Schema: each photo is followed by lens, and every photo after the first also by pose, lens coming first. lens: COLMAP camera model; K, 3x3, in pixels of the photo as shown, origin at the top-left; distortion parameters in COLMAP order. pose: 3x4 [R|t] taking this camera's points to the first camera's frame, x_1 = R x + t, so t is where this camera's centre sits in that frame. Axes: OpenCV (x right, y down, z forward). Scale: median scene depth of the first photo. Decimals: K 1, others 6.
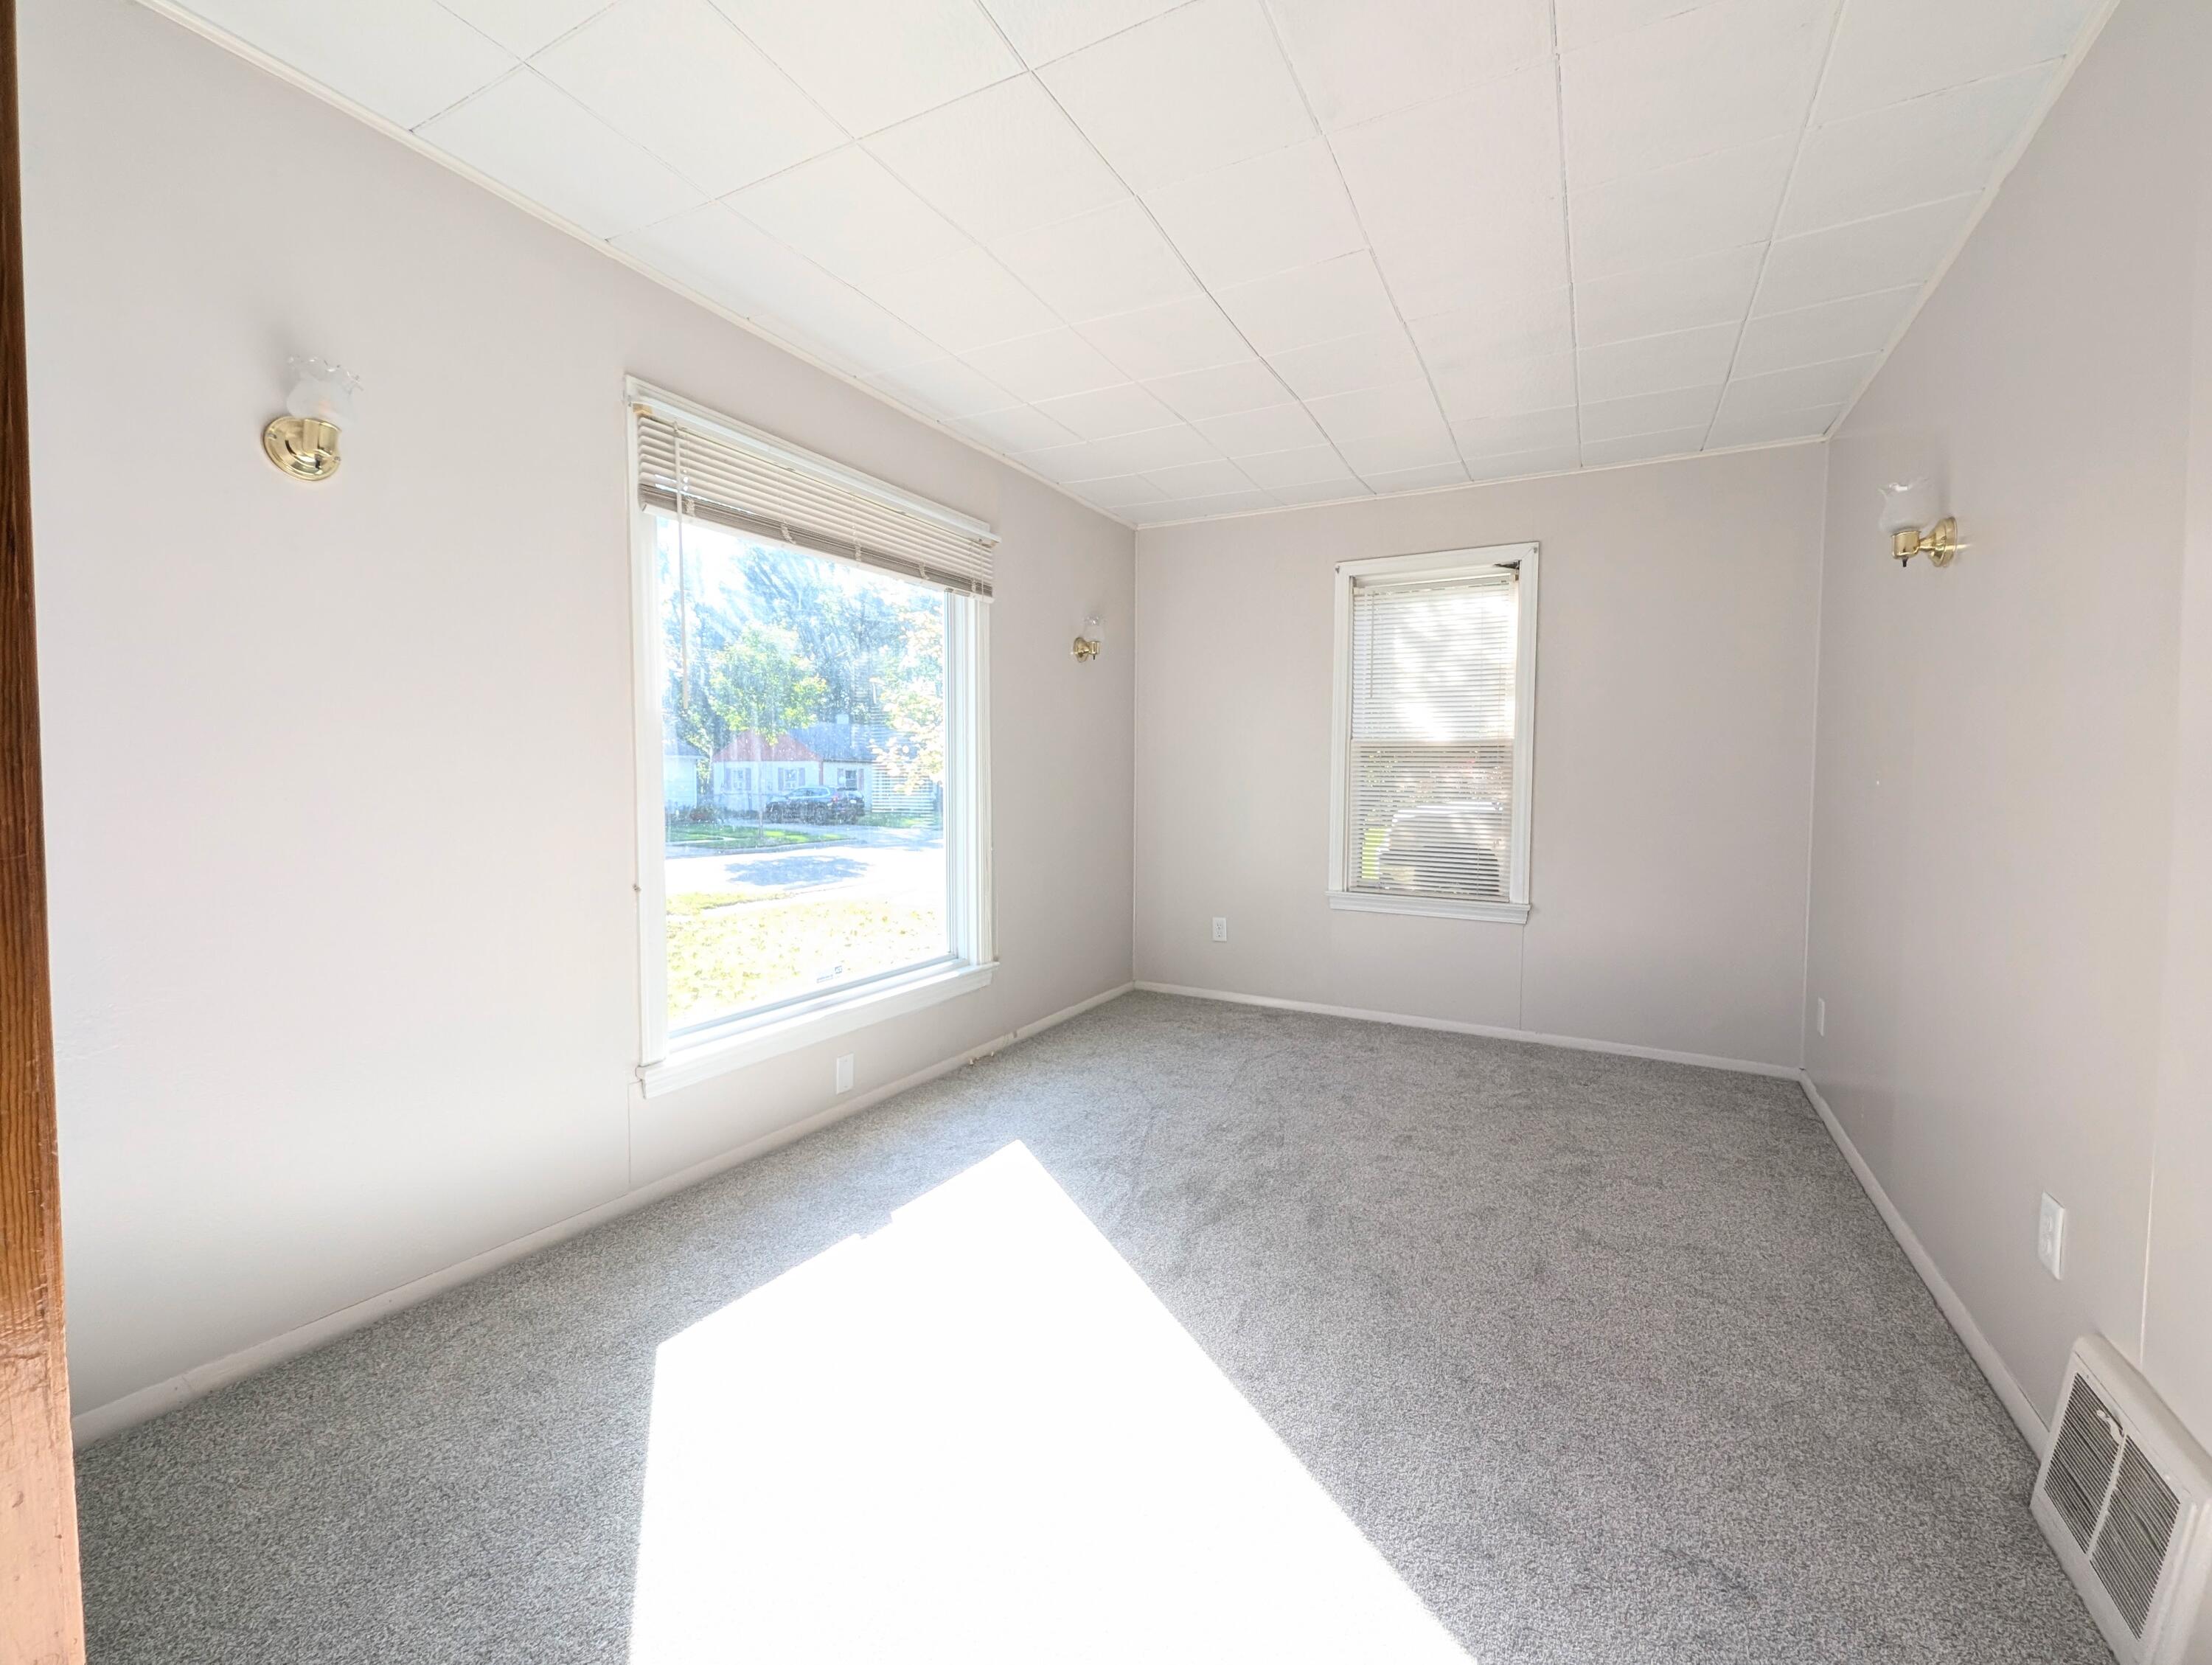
lens RADIAL K [[912.7, 0, 1107.8], [0, 912.7, 820.4], [0, 0, 1]] dist [-0.001561, -0.001479]
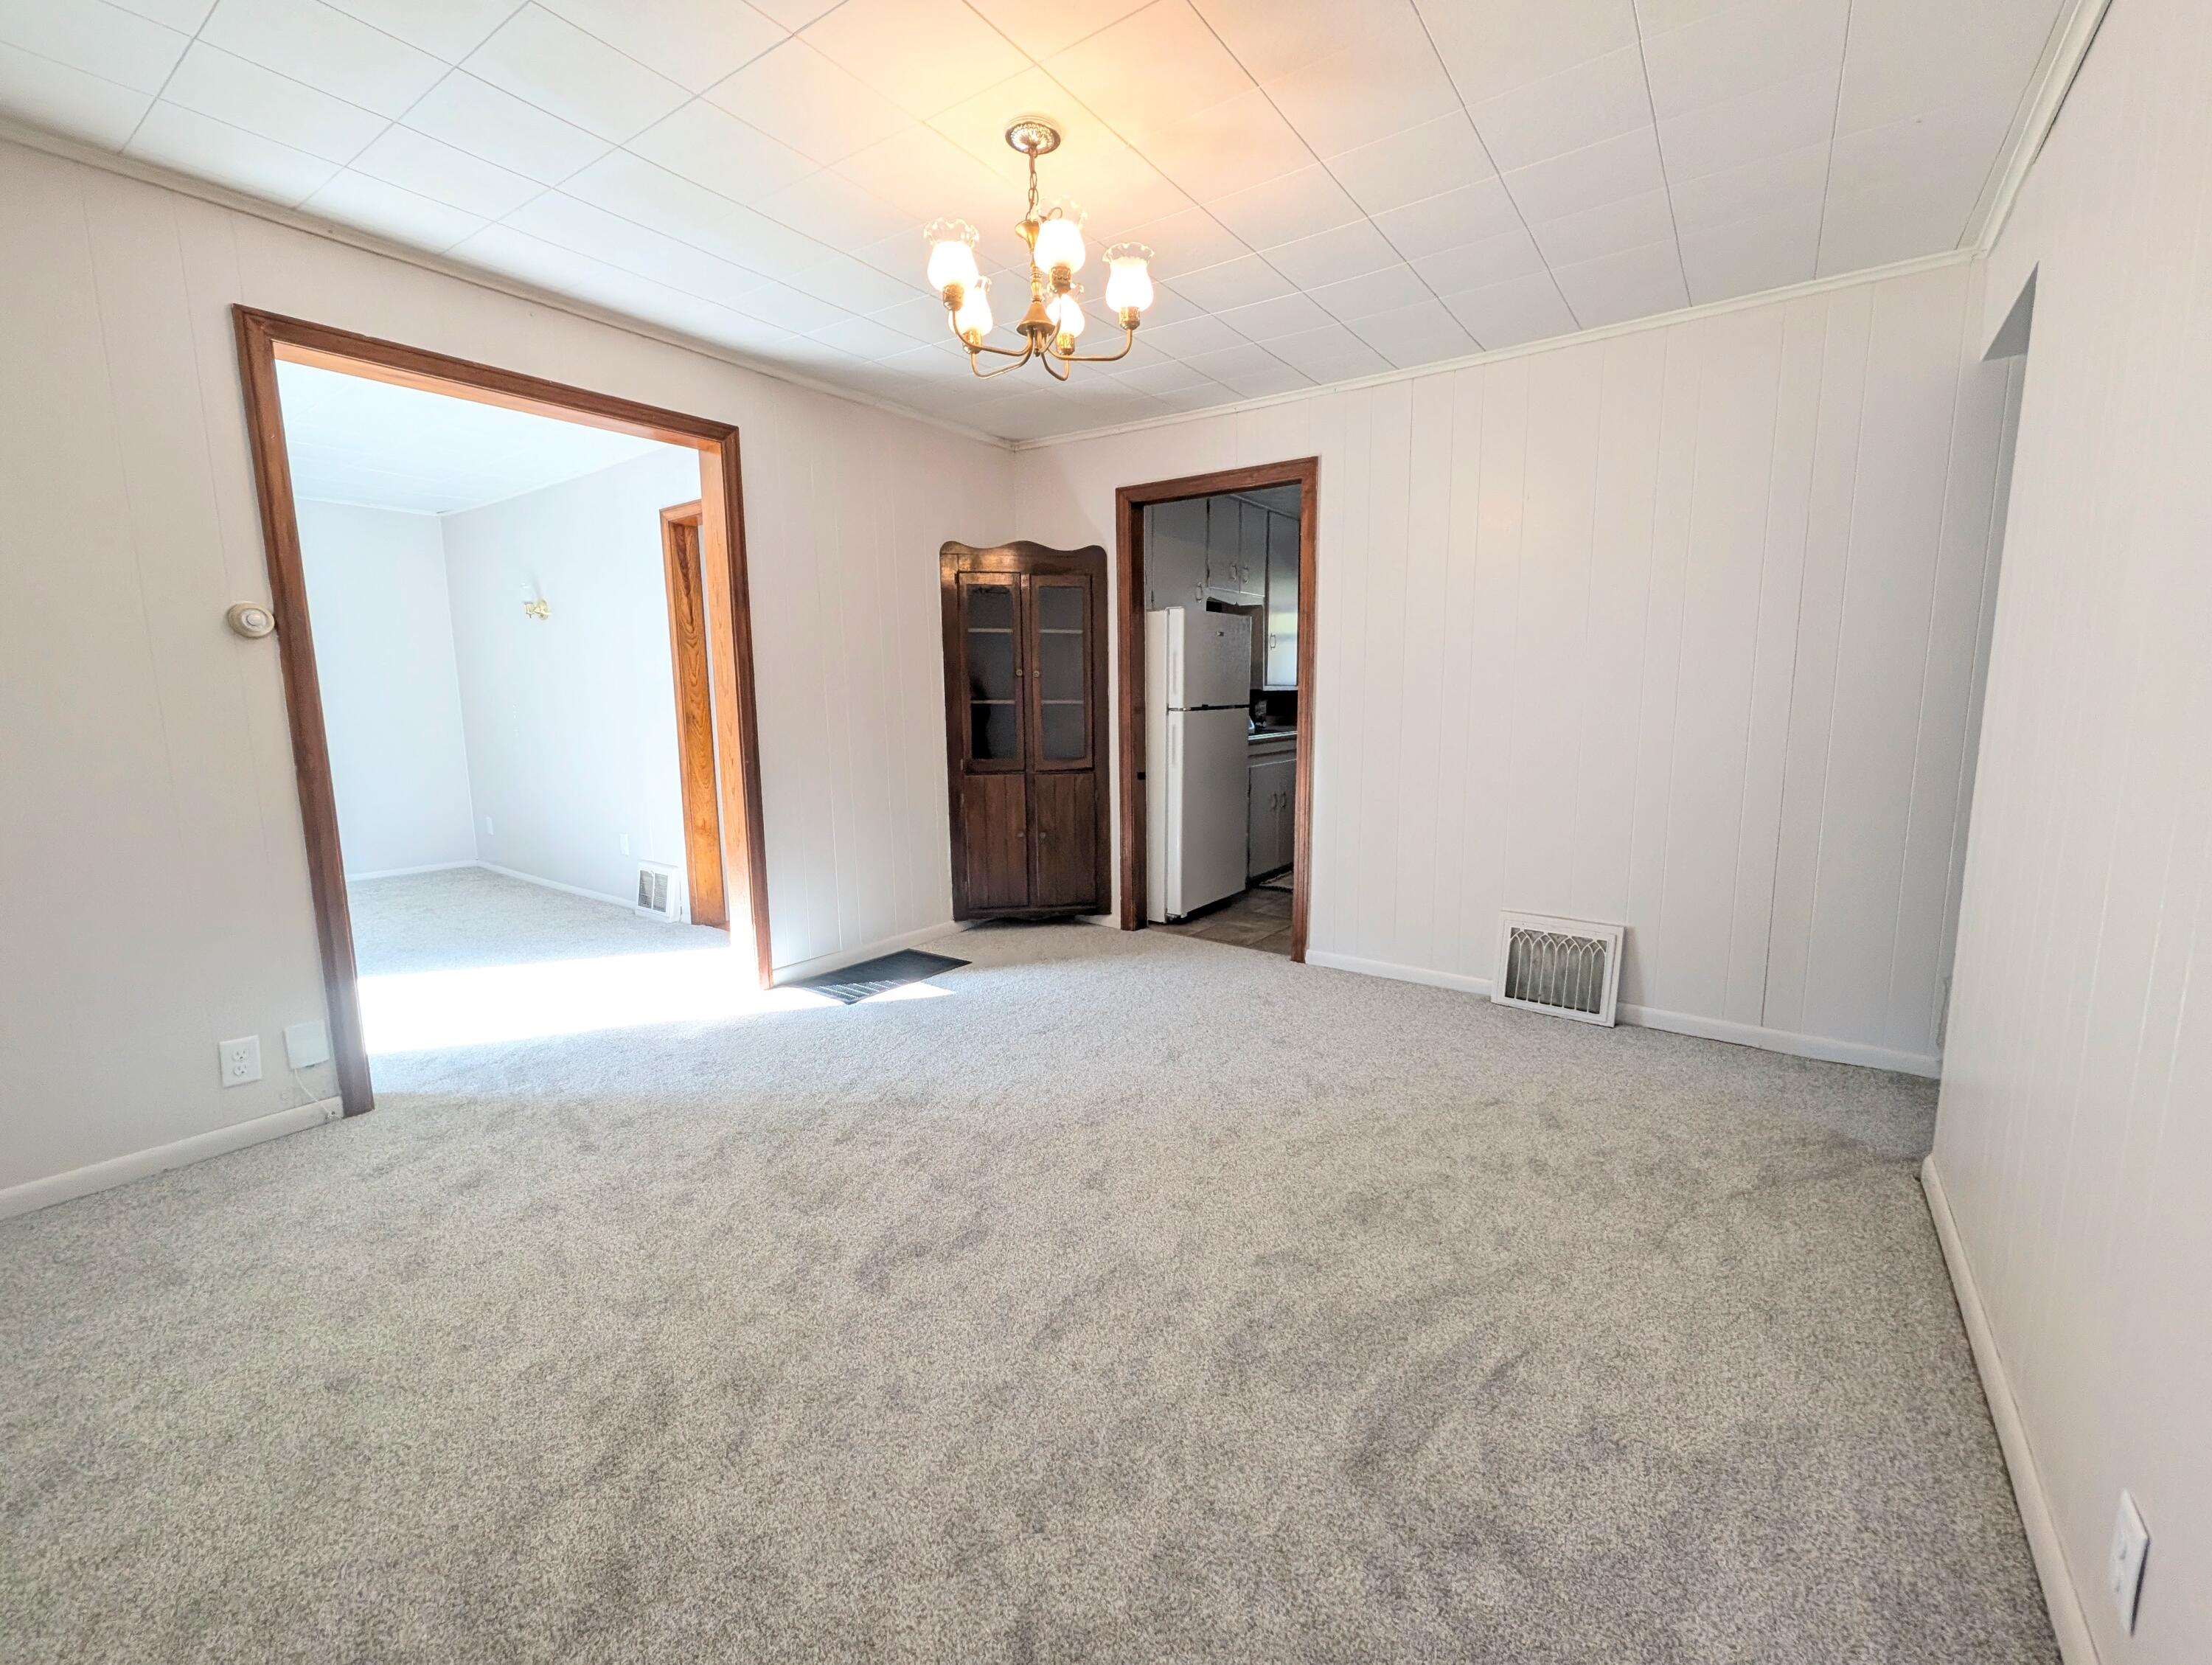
lens RADIAL K [[912.7, 0, 1109.6], [0, 912.7, 830.1], [0, 0, 1]] dist [-0.001561, -0.001479]
pose [[0.124668, -0.145689, 0.981444, -1.437569], [0.053886, 0.988695, 0.139921, 0.027948], [-0.990734, 0.035443, 0.131109, -0.856778]]
